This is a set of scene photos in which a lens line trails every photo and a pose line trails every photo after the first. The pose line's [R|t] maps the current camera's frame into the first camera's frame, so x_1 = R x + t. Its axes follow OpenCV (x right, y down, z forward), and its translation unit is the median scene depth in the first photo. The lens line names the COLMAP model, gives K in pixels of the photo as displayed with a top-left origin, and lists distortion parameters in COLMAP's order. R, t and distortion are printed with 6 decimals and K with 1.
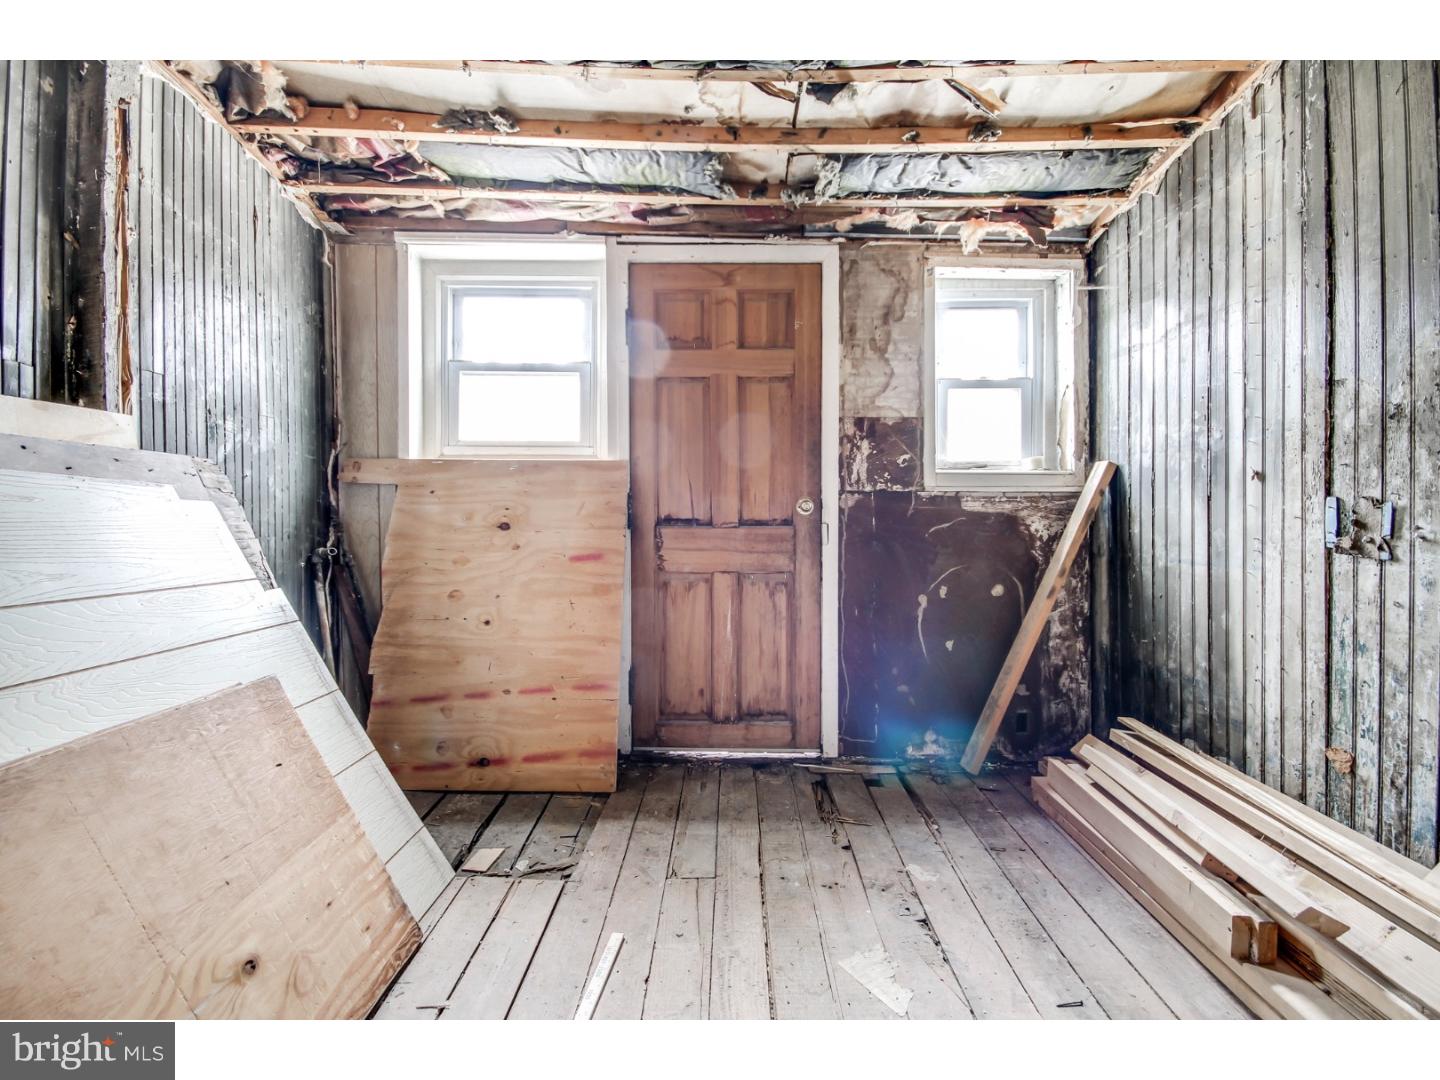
lens RADIAL K [[691.0, 0, 722.6], [0, 691.0, 558.8], [0, 0, 1]] dist [0.006833, -0.000382]
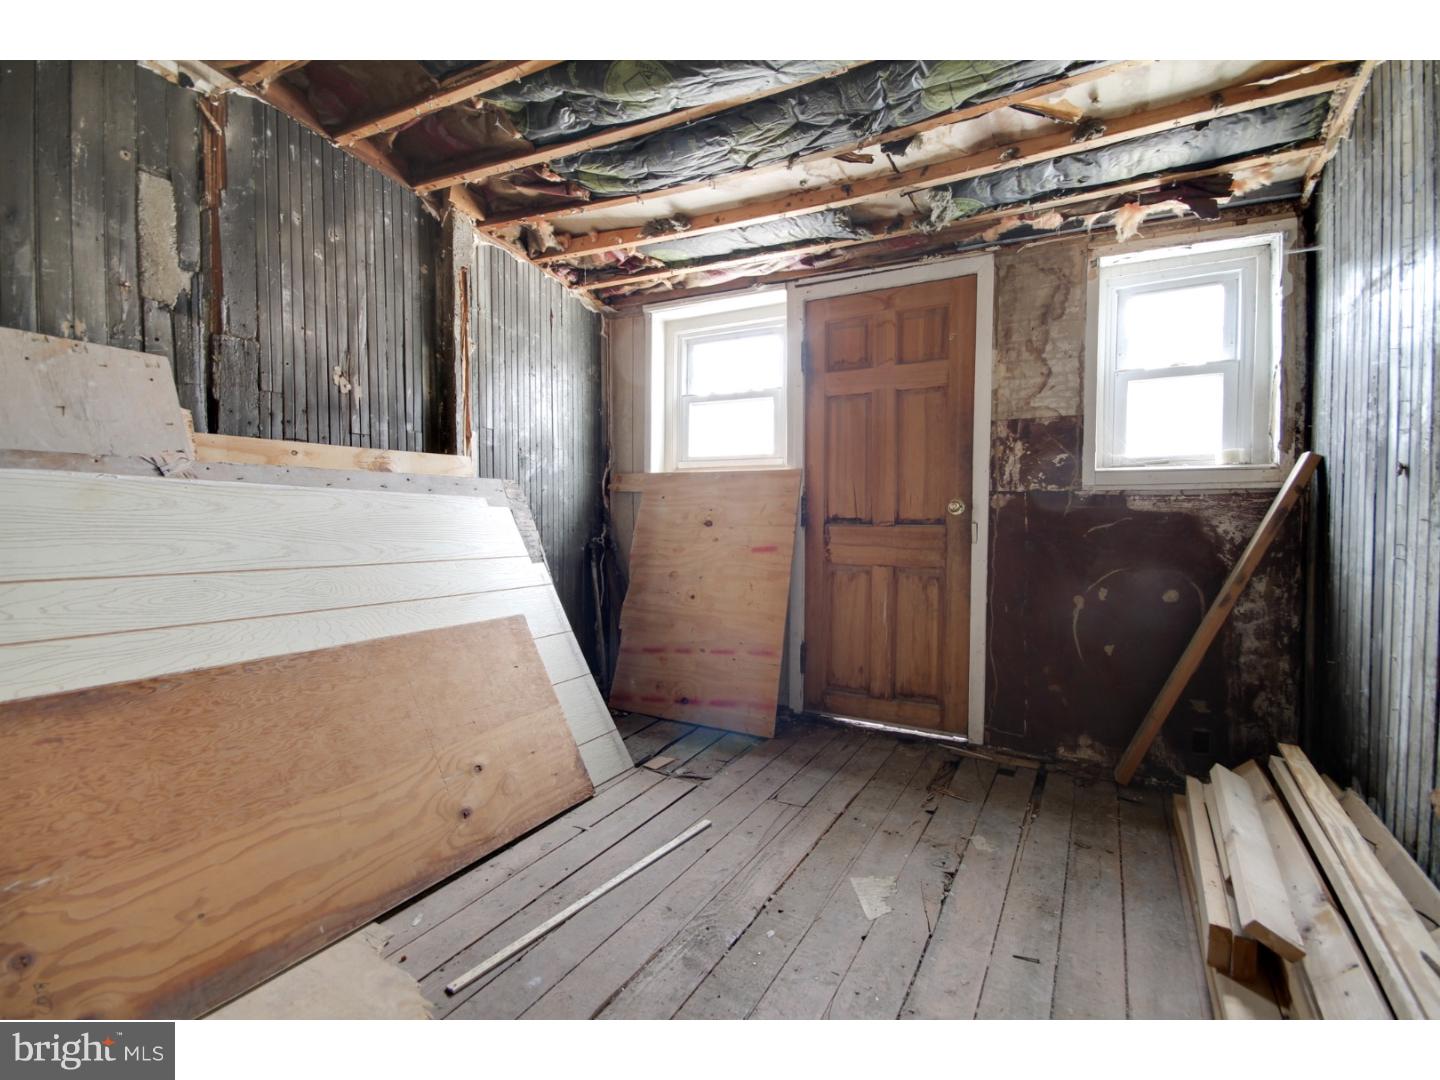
lens RADIAL K [[681.3, 0, 718.7], [0, 681.3, 577.7], [0, 0, 1]] dist [0.028119, -0.016608]
pose [[0.871970, 0.045674, -0.487425, 0.333741], [-0.029851, 0.998746, 0.040186, 0.002214], [0.488649, -0.020491, 0.872240, -0.108033]]
